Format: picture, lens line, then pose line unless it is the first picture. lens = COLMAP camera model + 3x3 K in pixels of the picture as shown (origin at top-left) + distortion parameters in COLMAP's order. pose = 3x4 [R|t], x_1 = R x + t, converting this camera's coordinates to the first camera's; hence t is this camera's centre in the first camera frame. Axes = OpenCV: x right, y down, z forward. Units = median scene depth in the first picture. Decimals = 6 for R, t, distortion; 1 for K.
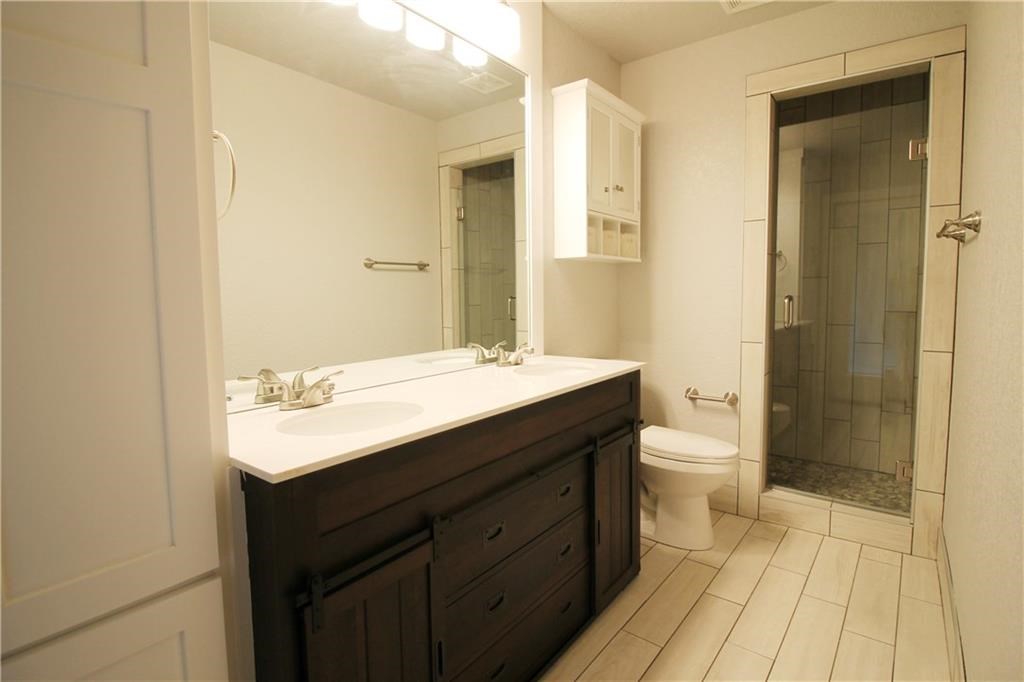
lens RADIAL K [[503.4, 0, 508.0], [0, 503.4, 326.1], [0, 0, 1]] dist [0.002138, -0.018875]
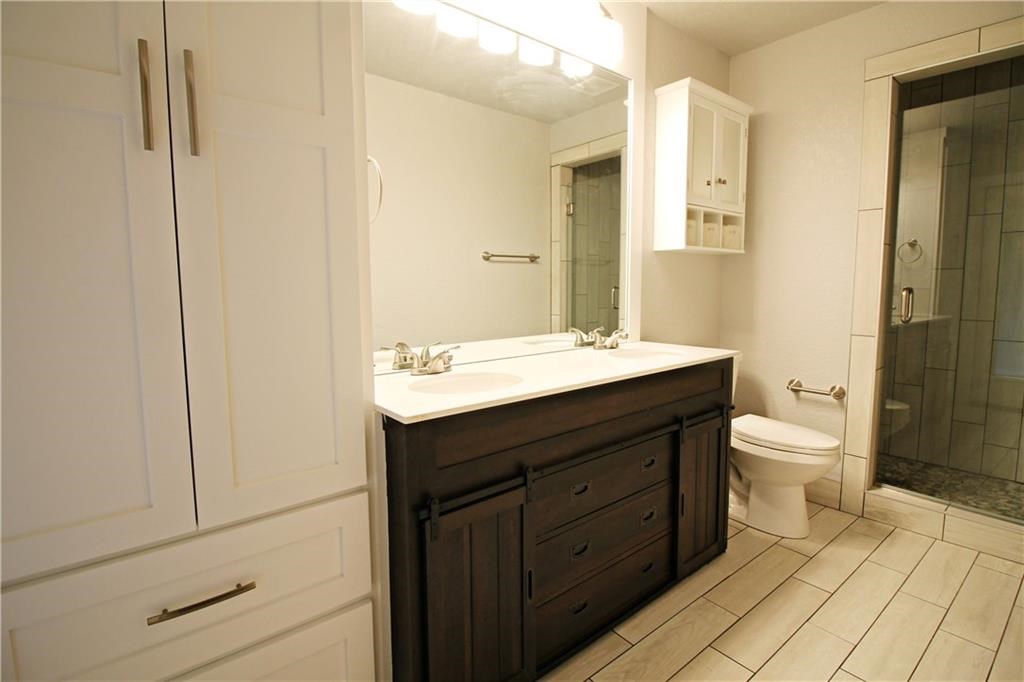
lens RADIAL K [[503.4, 0, 508.0], [0, 503.4, 326.1], [0, 0, 1]] dist [0.002138, -0.018875]
pose [[0.971606, 0.025792, -0.235195, 0.049333], [-0.021610, 0.999560, 0.020340, 0.009716], [0.235616, -0.014680, 0.971735, -0.107835]]
